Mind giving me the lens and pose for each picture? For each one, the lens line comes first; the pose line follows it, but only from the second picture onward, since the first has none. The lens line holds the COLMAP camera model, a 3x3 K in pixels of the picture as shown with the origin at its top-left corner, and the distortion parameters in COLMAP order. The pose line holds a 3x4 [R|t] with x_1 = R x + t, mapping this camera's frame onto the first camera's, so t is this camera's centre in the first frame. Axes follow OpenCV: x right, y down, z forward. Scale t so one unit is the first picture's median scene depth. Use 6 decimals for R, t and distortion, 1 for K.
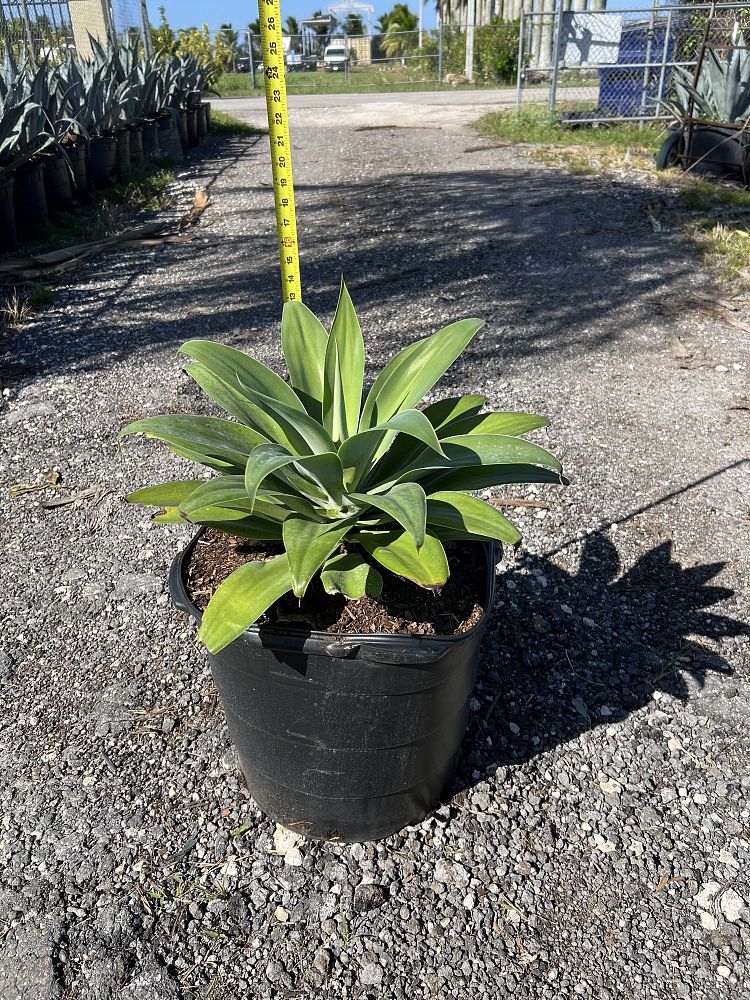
lens RADIAL K [[752.6, 0, 366.5], [0, 752.6, 509.6], [0, 0, 1]] dist [0.041013, -0.050090]
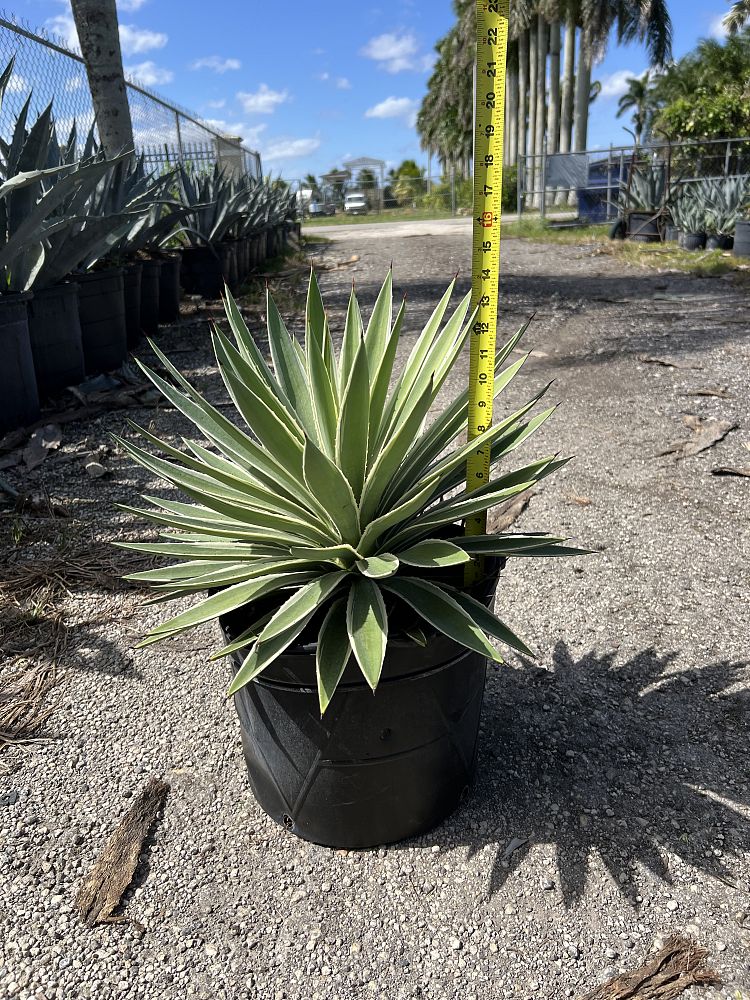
lens RADIAL K [[752.6, 0, 366.5], [0, 752.6, 509.6], [0, 0, 1]] dist [0.041013, -0.050090]
pose [[0.999613, -0.021586, -0.017565, -0.058157], [0.018569, 0.987464, -0.156747, 0.180183], [0.020728, 0.156360, 0.987483, -0.253895]]
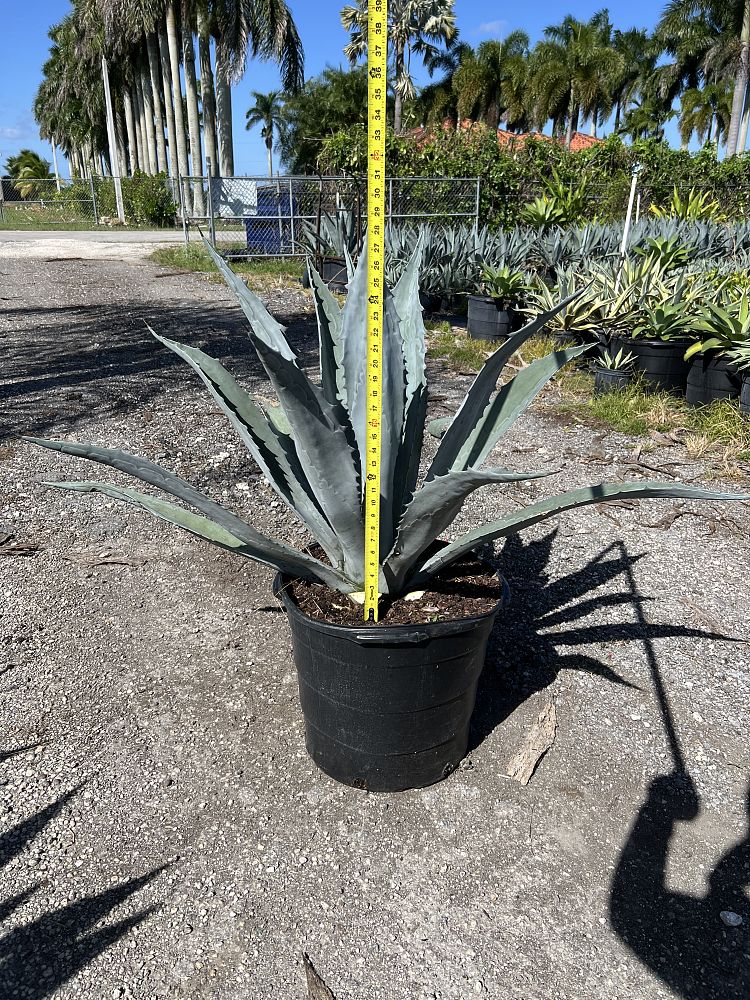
lens RADIAL K [[754.7, 0, 377.6], [0, 754.7, 506.4], [0, 0, 1]] dist [0.033579, -0.038438]
pose [[0.903739, -0.123613, 0.409849, -0.066018], [0.187030, 0.975207, -0.118285, 0.077248], [-0.385066, 0.183553, 0.904452, -0.138846]]
